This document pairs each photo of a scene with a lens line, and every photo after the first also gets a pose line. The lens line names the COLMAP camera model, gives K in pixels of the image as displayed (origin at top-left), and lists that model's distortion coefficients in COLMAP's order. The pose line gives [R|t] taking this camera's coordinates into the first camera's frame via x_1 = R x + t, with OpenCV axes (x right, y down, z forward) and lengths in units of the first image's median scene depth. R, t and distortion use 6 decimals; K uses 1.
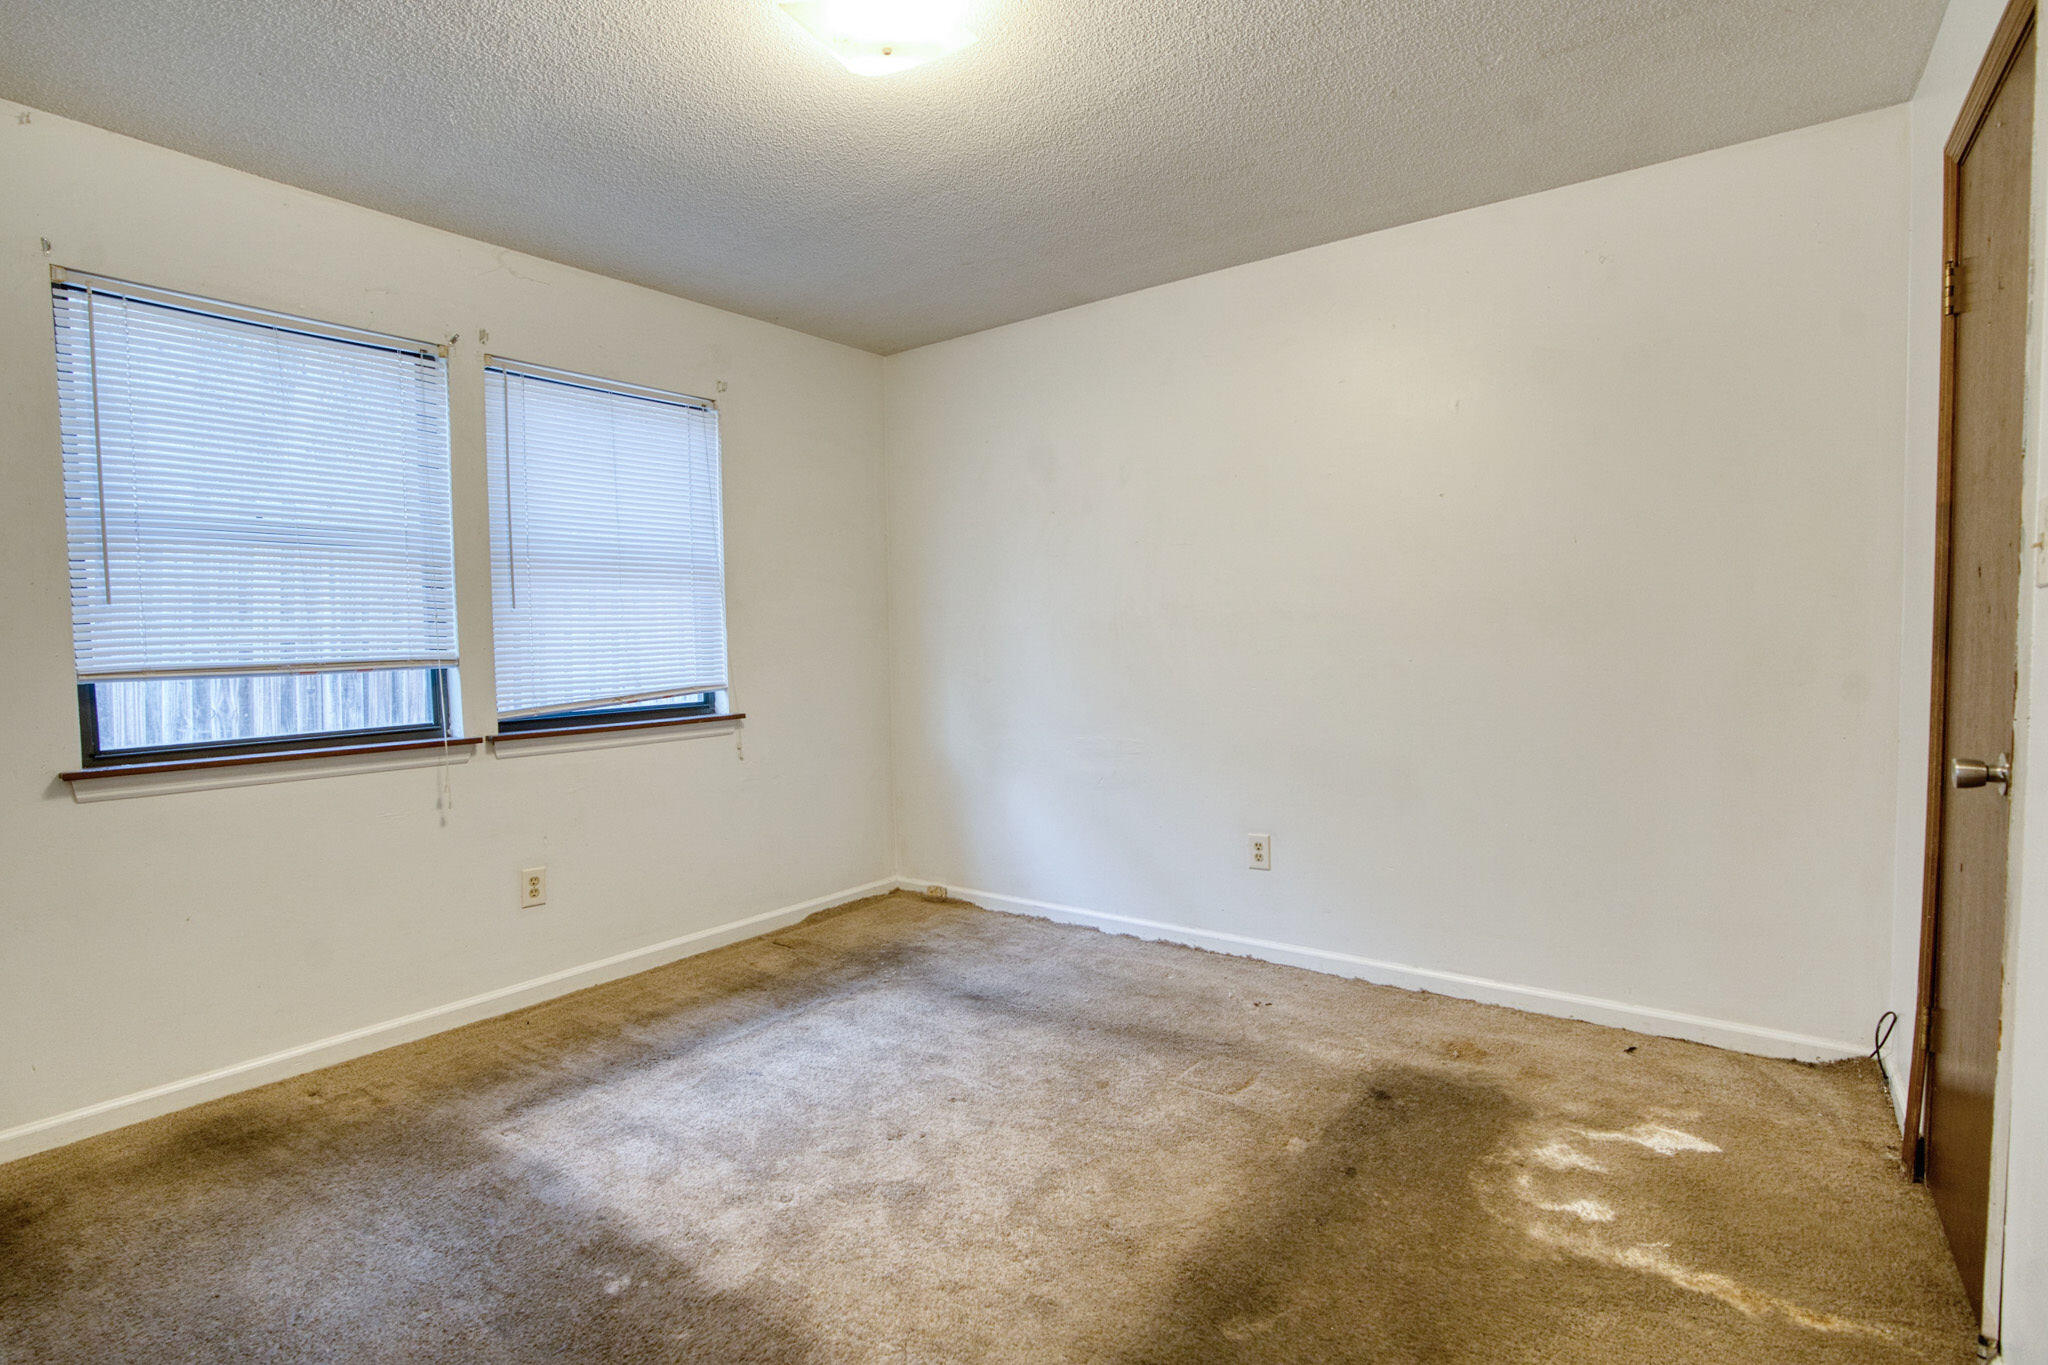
lens RADIAL K [[1006.5, 0, 1024.0], [0, 1006.5, 682.5], [0, 0, 1]] dist [-0.067589, 0.032009]
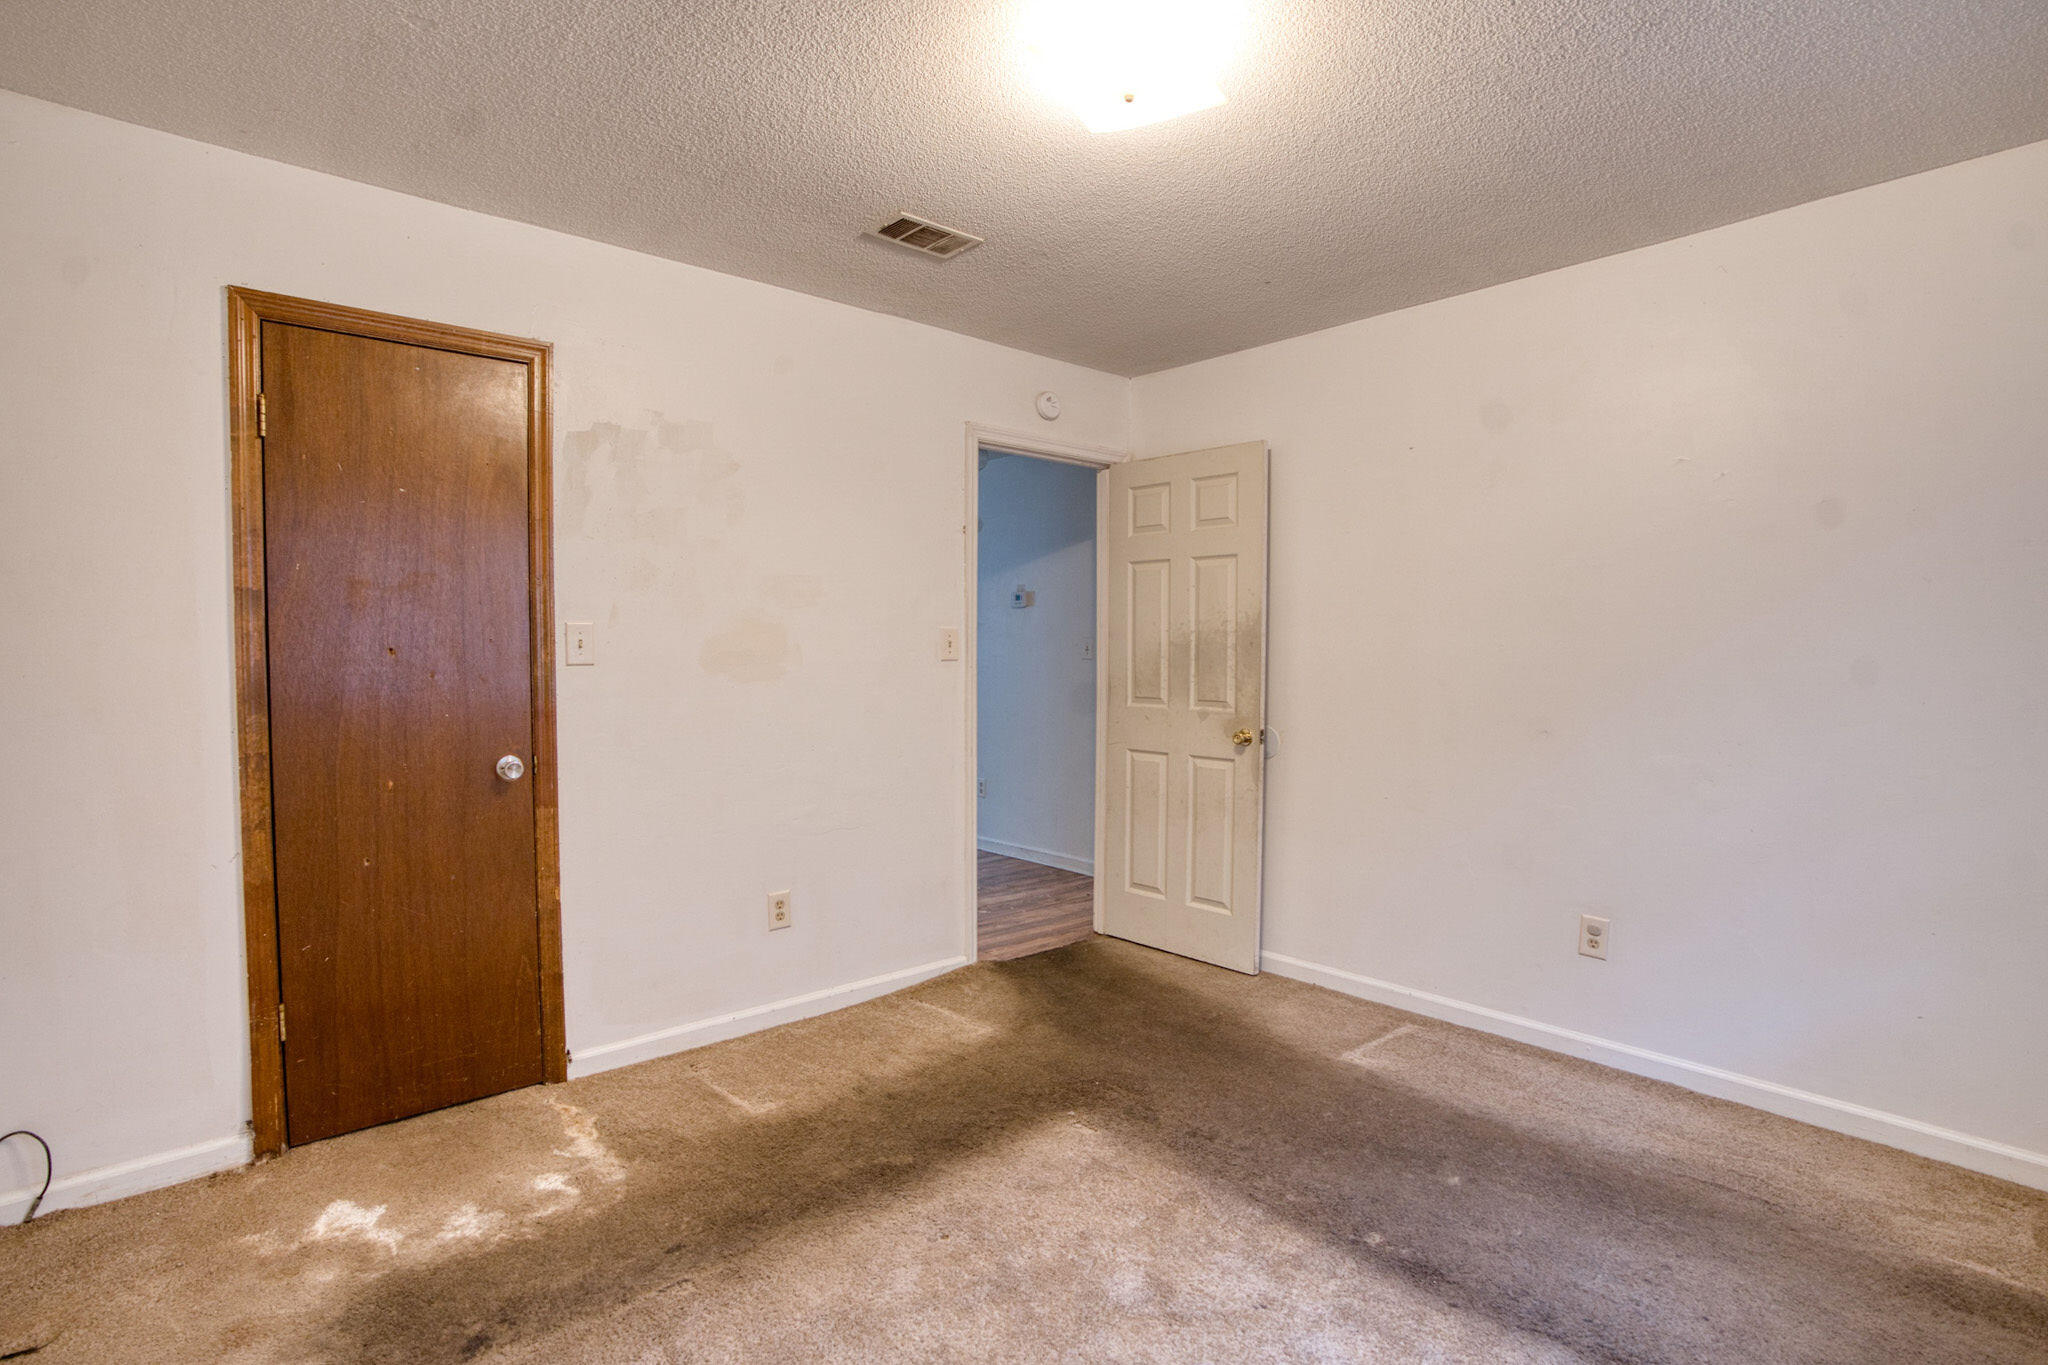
lens RADIAL K [[1000.9, 0, 1016.7], [0, 1000.9, 686.0], [0, 0, 1]] dist [-0.069300, 0.031423]
pose [[-0.977619, 0.003804, 0.210350, -0.155360], [0.022309, 0.996074, 0.085667, -0.100682], [-0.209198, 0.088442, -0.973866, 1.418345]]
